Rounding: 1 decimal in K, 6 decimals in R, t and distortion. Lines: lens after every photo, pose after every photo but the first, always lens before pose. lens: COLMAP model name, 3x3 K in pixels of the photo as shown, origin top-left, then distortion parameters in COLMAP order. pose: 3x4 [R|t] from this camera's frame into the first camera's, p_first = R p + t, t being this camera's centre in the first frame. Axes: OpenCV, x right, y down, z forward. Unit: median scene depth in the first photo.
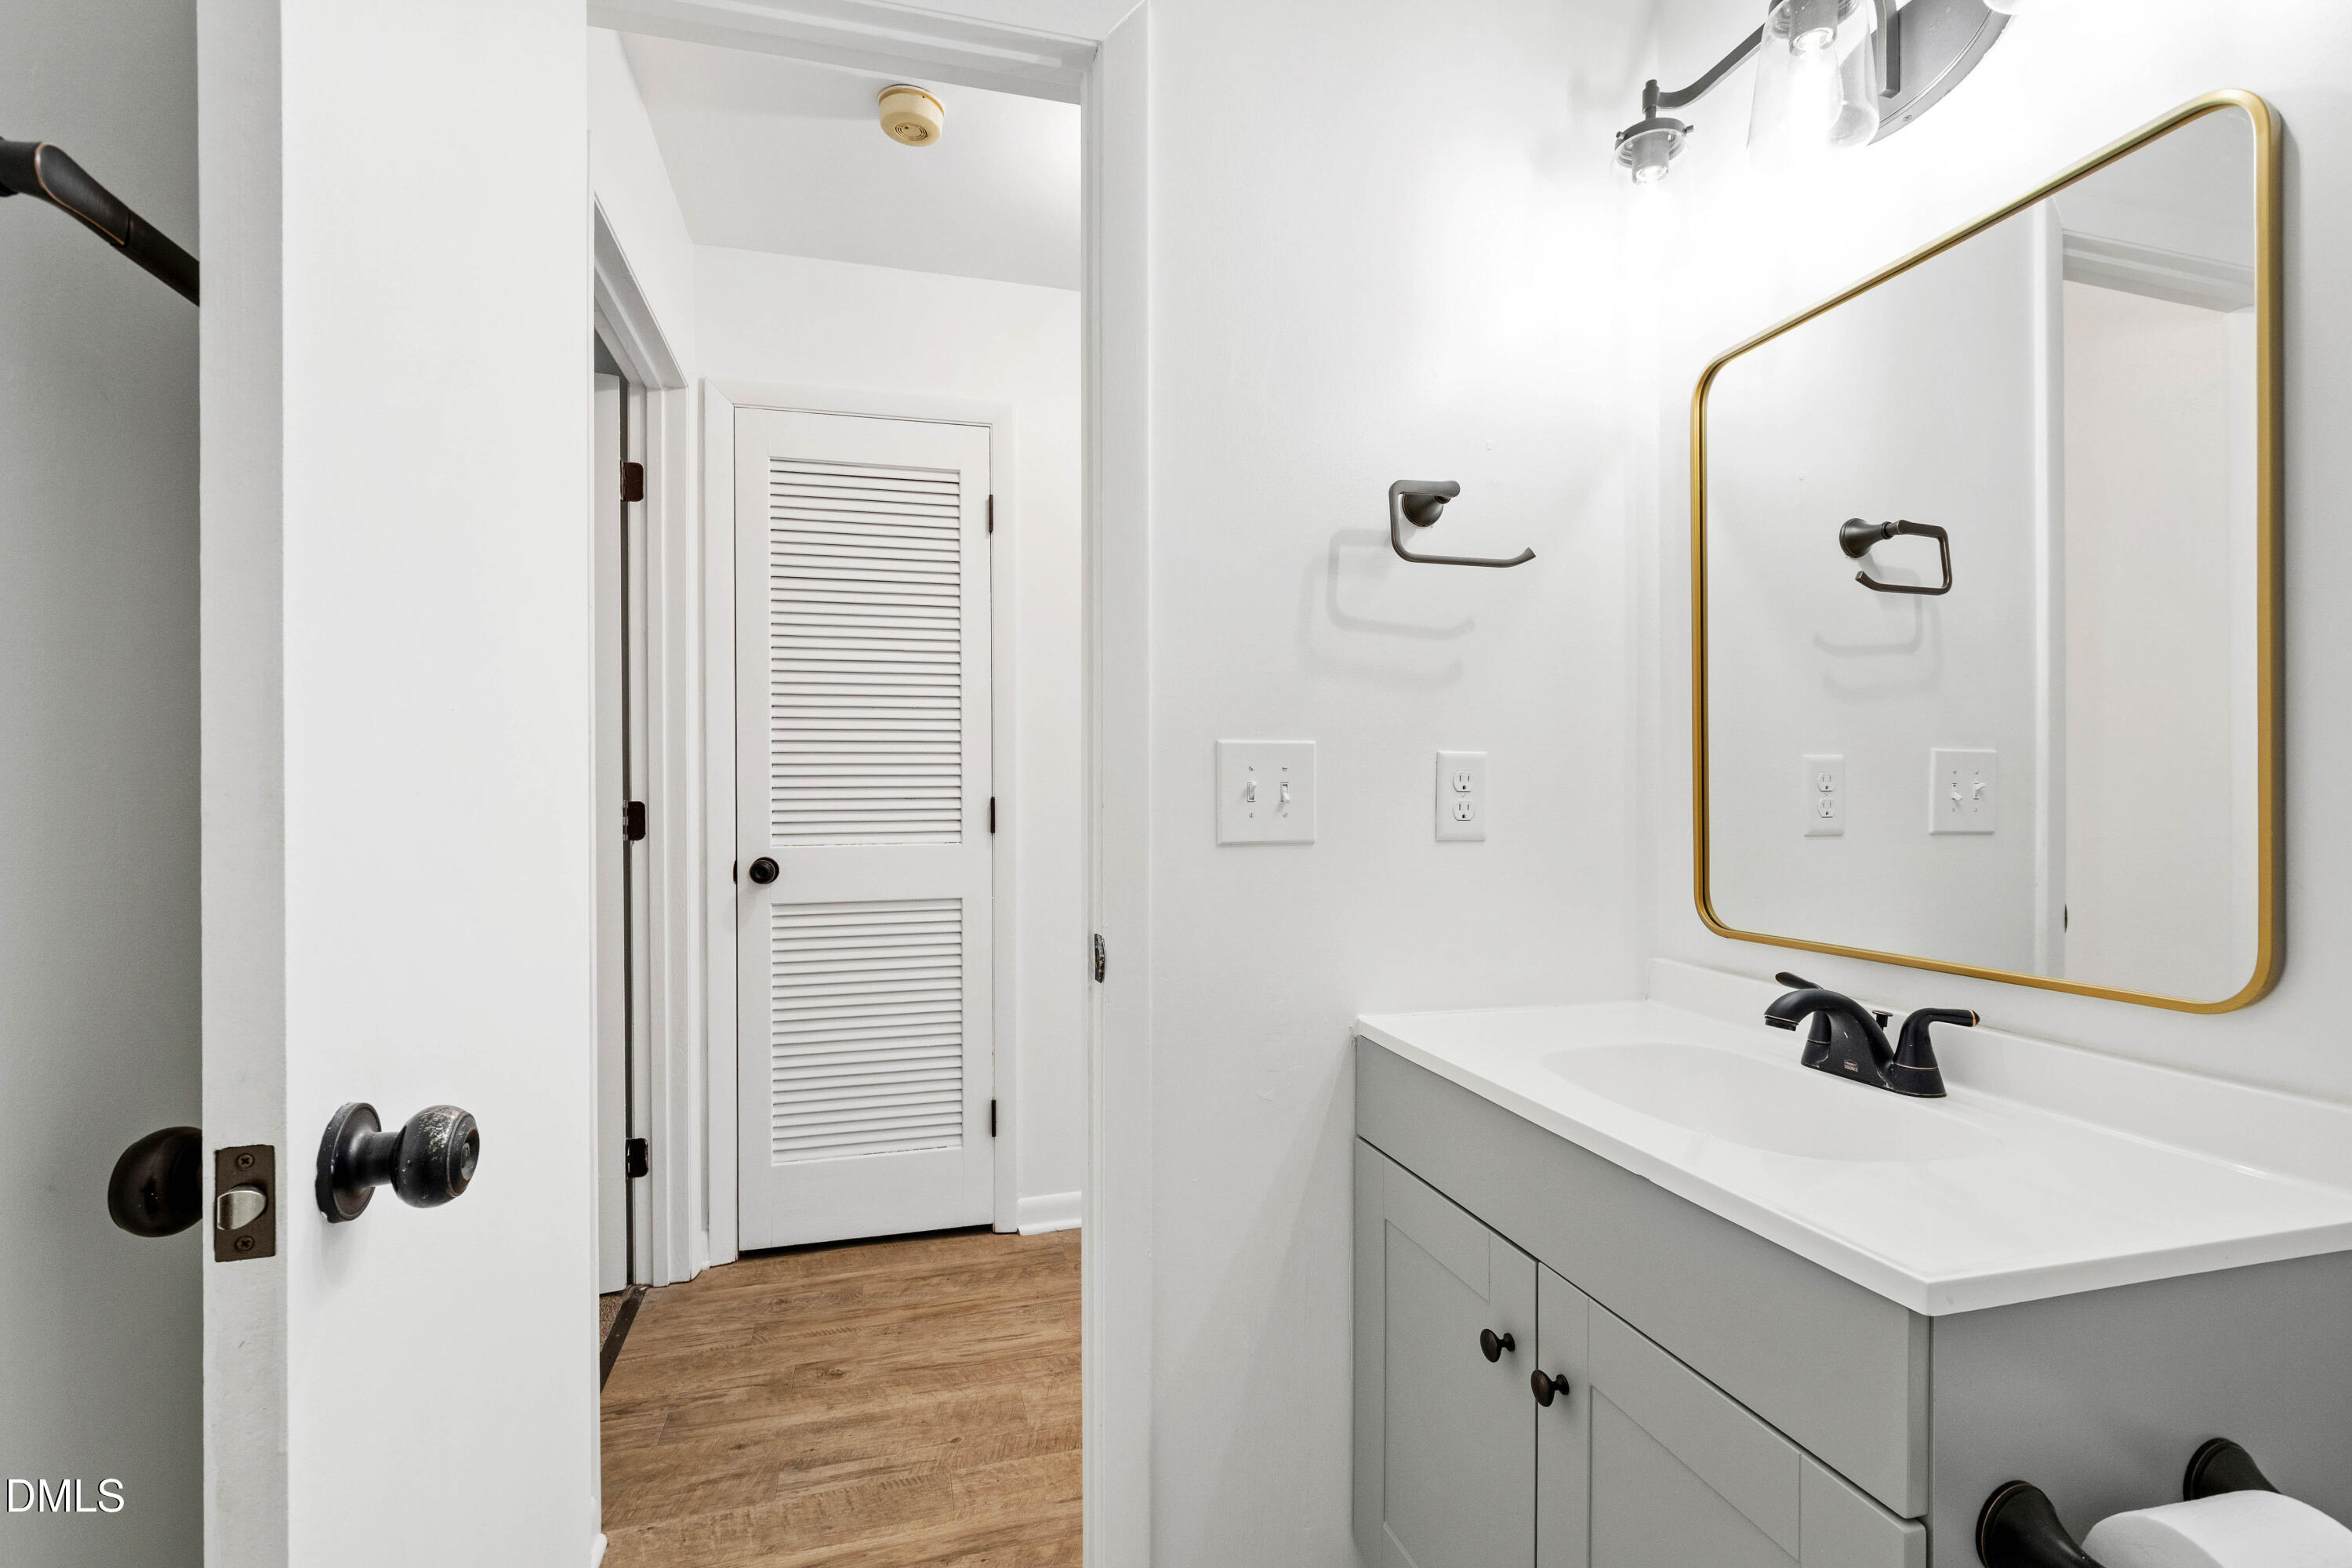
lens RADIAL K [[1043.3, 0, 1181.7], [0, 1043.3, 805.1], [0, 0, 1]] dist [-0.008987, -0.000526]
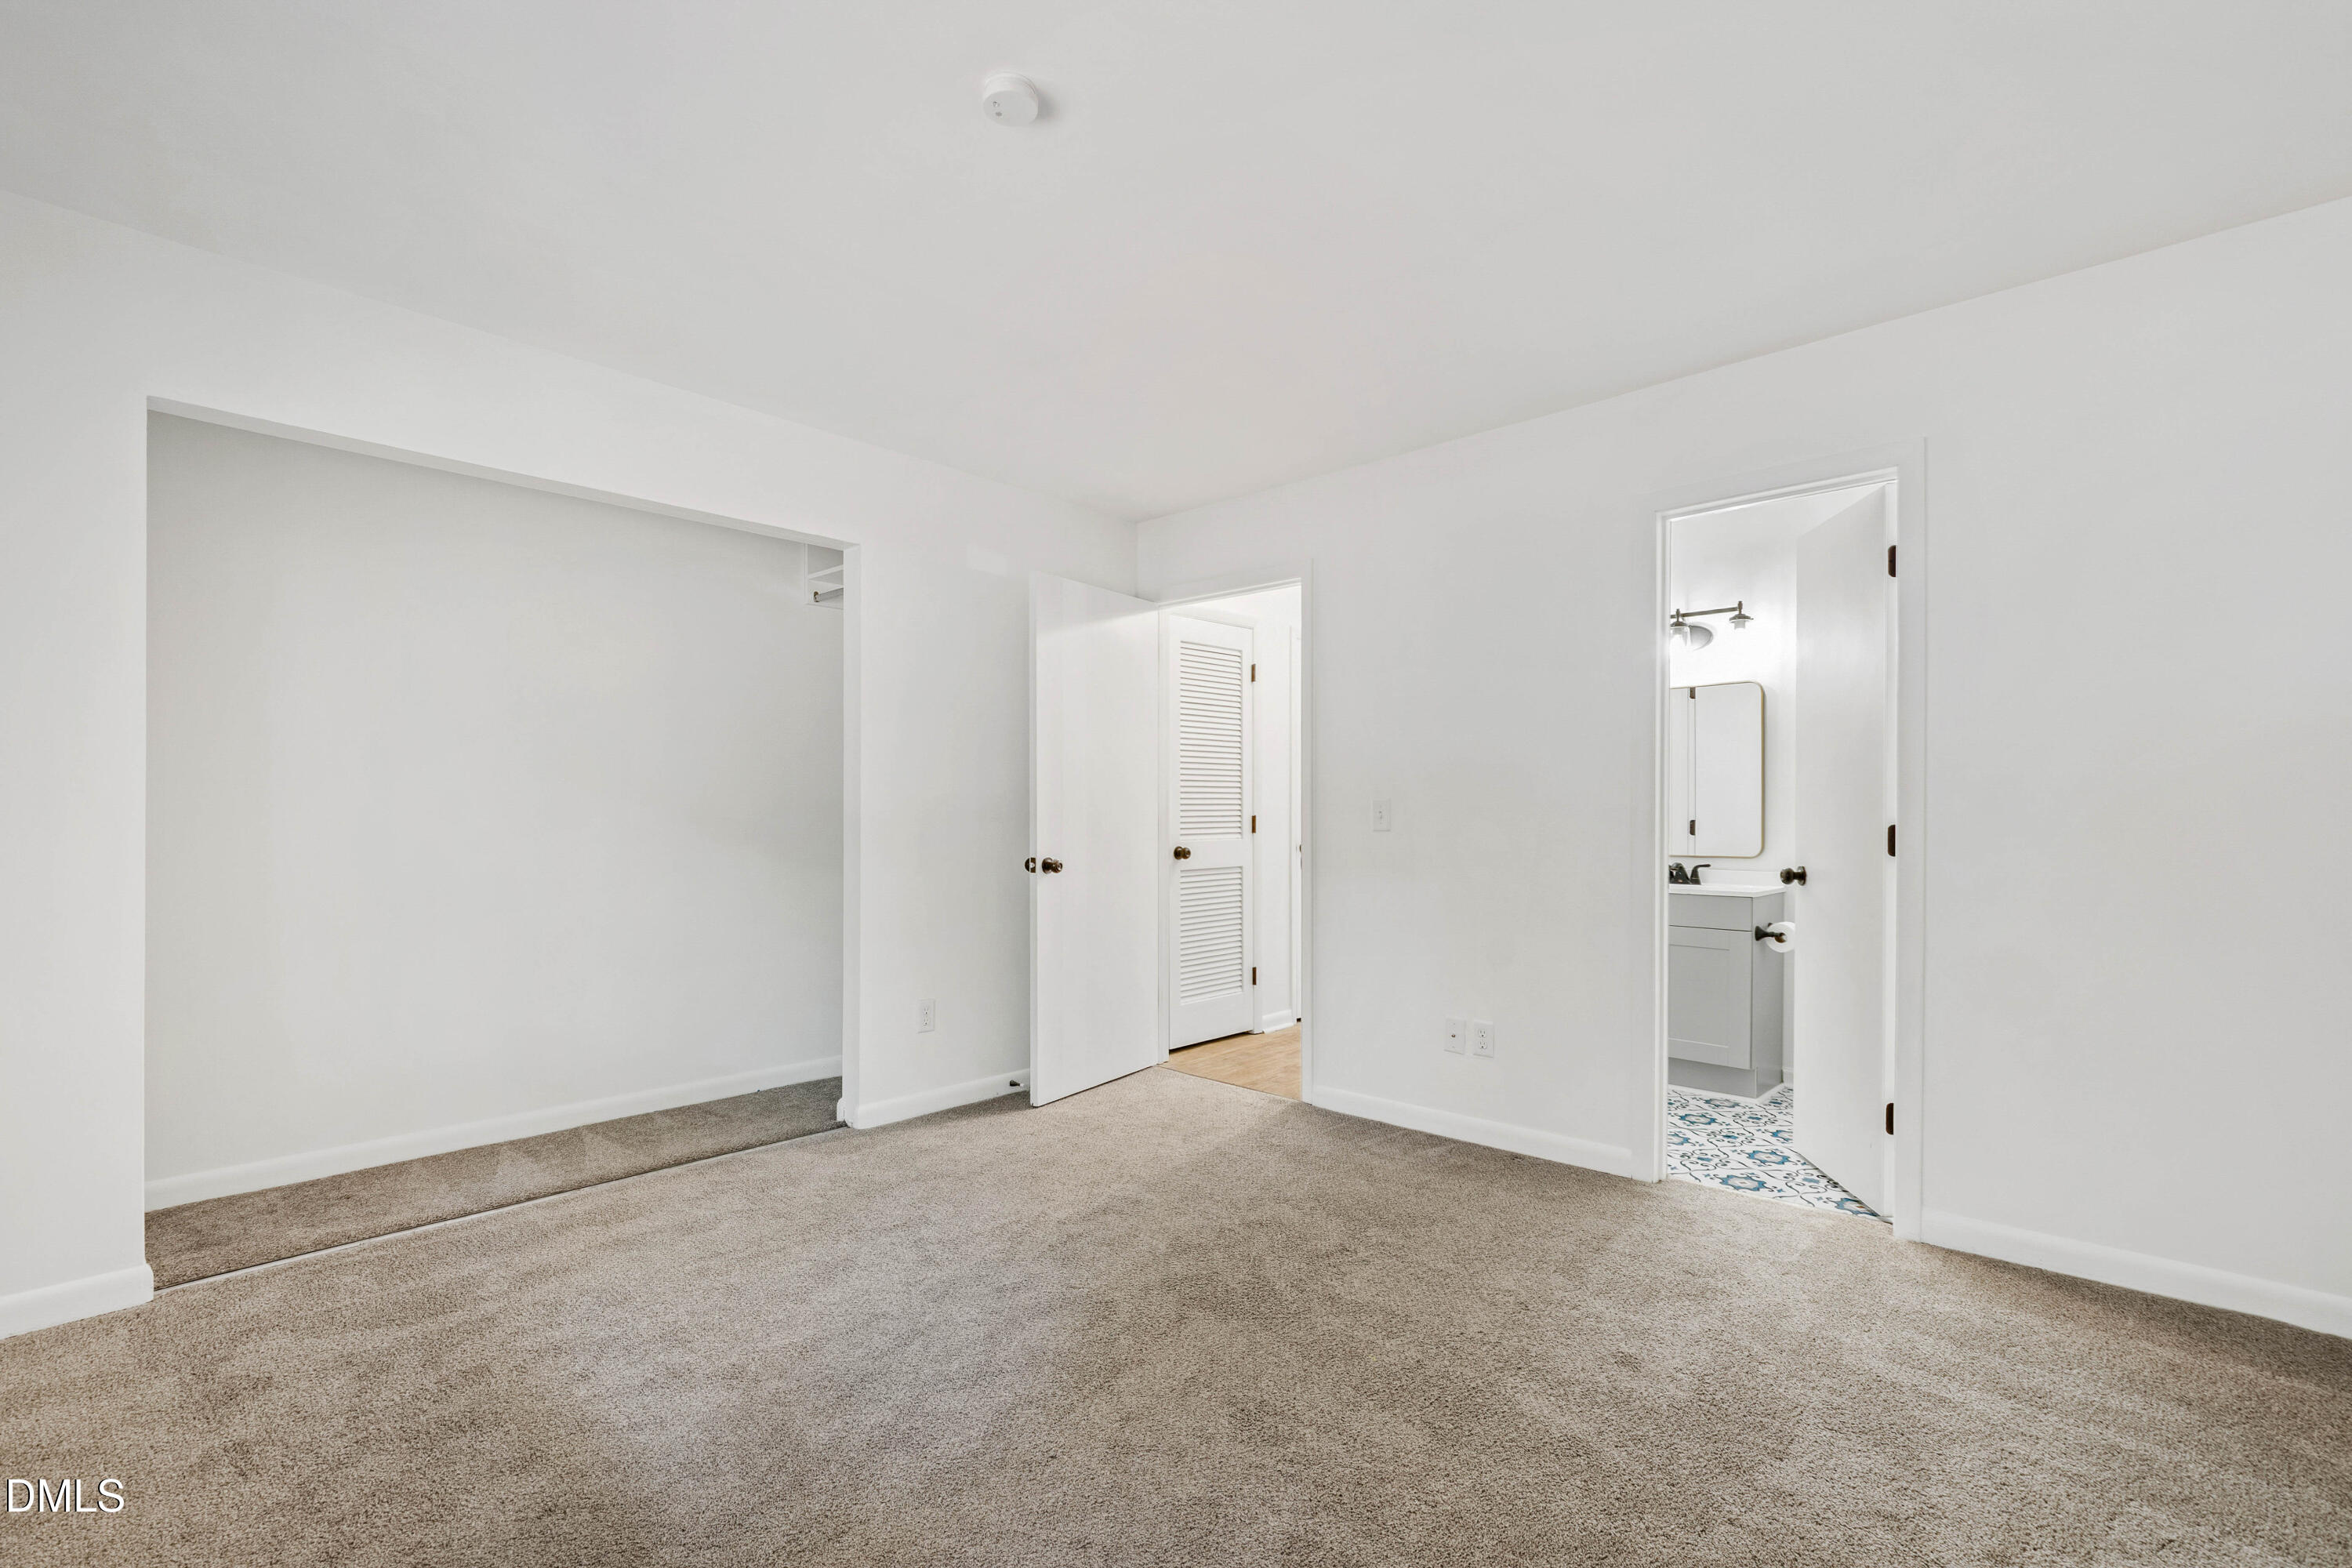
lens RADIAL K [[1069.2, 0, 1178.0], [0, 1069.2, 812.1], [0, 0, 1]] dist [0.000185, -0.000211]
pose [[0.852815, 0.001685, 0.522211, -1.449820], [0.000116, 0.999994, -0.003416, -0.006427], [-0.522213, 0.002974, 0.852810, -0.705442]]
